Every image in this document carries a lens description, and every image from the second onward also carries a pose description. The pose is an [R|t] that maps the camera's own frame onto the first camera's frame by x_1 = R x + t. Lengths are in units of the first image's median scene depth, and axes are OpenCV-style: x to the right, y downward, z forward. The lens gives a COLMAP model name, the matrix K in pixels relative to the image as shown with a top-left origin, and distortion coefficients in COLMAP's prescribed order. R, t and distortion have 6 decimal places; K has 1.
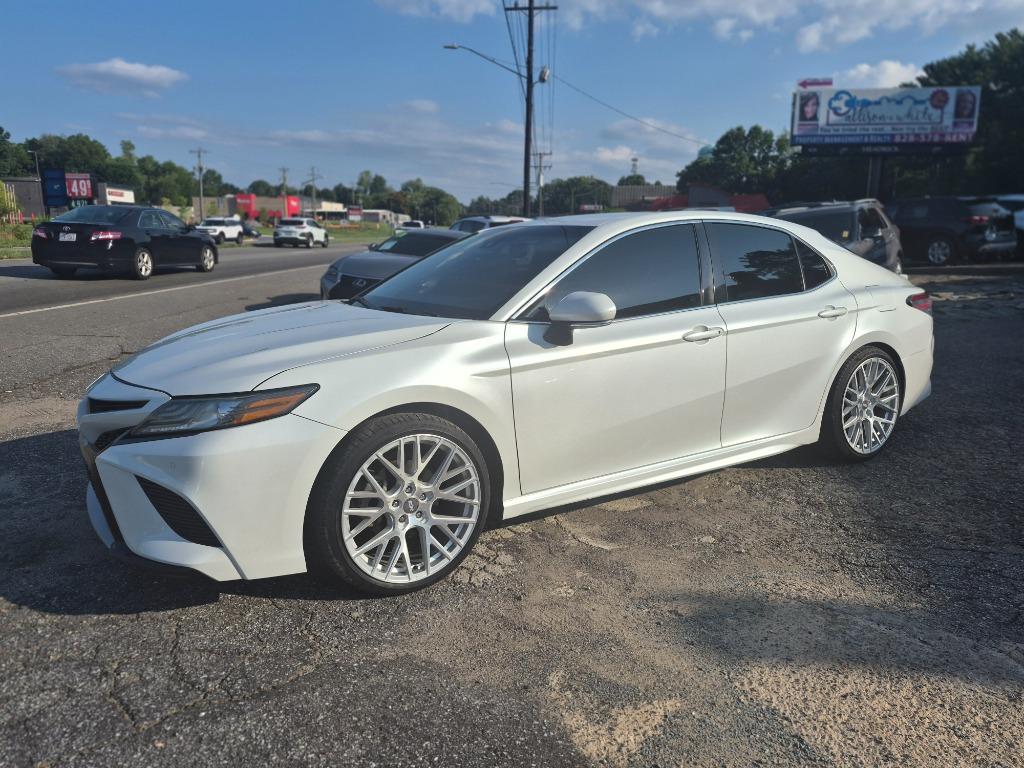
lens RADIAL K [[708.6, 0, 512.0], [0, 708.6, 384.0], [0, 0, 1]] dist [0.070710, -0.072632]
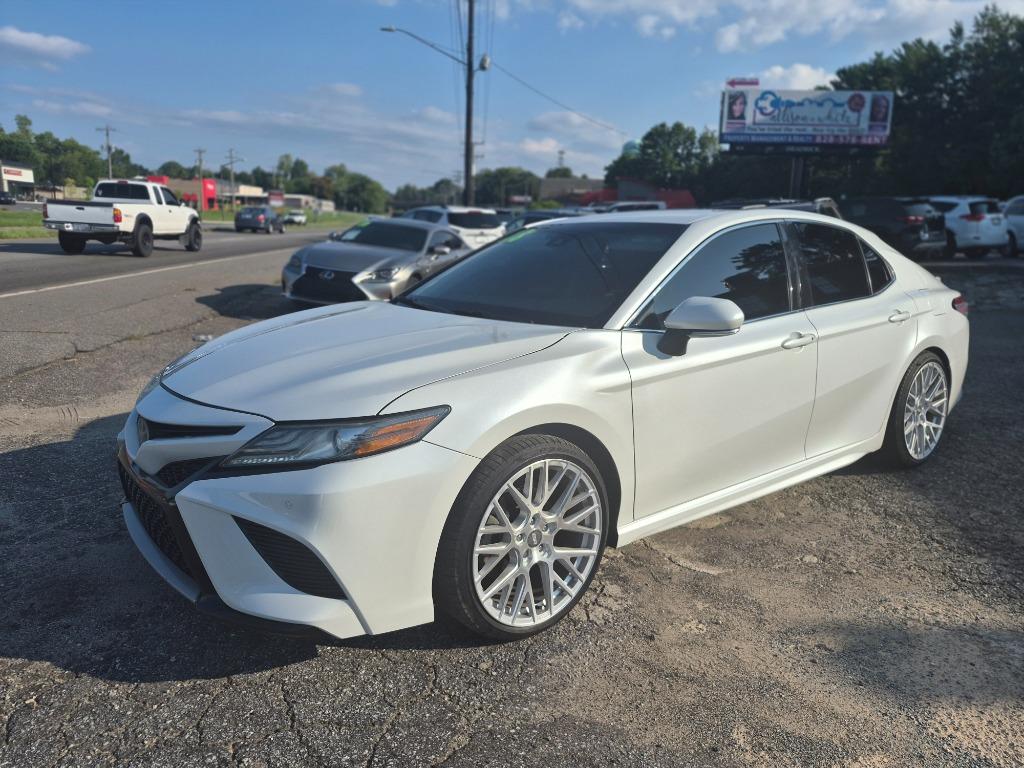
lens RADIAL K [[708.6, 0, 512.0], [0, 708.6, 384.0], [0, 0, 1]] dist [0.070710, -0.072632]
pose [[0.994187, -0.005587, 0.107524, -0.164896], [0.004174, 0.999902, 0.013366, -0.021391], [-0.107589, -0.012840, 0.994113, 0.075312]]
